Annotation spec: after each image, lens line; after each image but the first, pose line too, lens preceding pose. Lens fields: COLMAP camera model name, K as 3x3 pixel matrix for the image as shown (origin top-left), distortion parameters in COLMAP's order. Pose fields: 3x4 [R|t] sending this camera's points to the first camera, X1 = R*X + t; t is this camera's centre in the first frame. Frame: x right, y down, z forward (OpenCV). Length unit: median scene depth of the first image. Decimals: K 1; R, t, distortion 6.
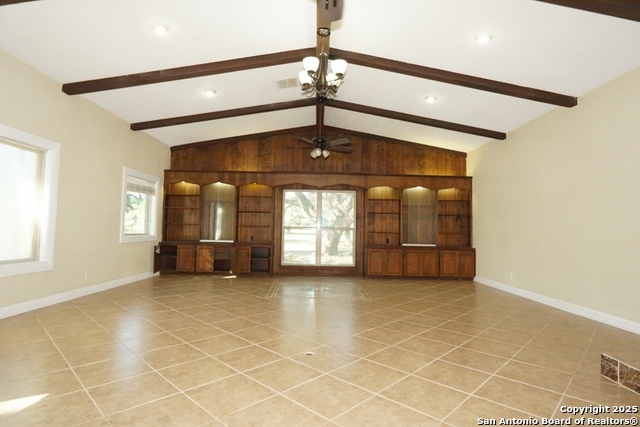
lens RADIAL K [[341.7, 0, 320.0], [0, 341.7, 213.5], [0, 0, 1]] dist [-0.035522, 0.001039]
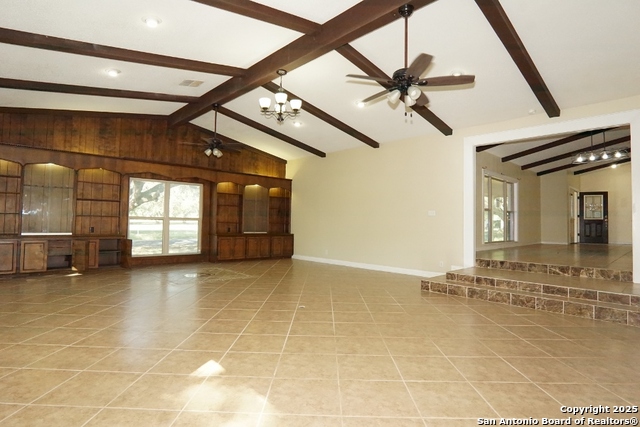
lens RADIAL K [[341.7, 0, 320.0], [0, 341.7, 213.5], [0, 0, 1]] dist [-0.035522, 0.001039]
pose [[0.726019, 0.011177, 0.687584, -0.371394], [-0.035387, 0.999150, 0.021124, -0.009105], [-0.686764, -0.039668, 0.725797, -0.041505]]
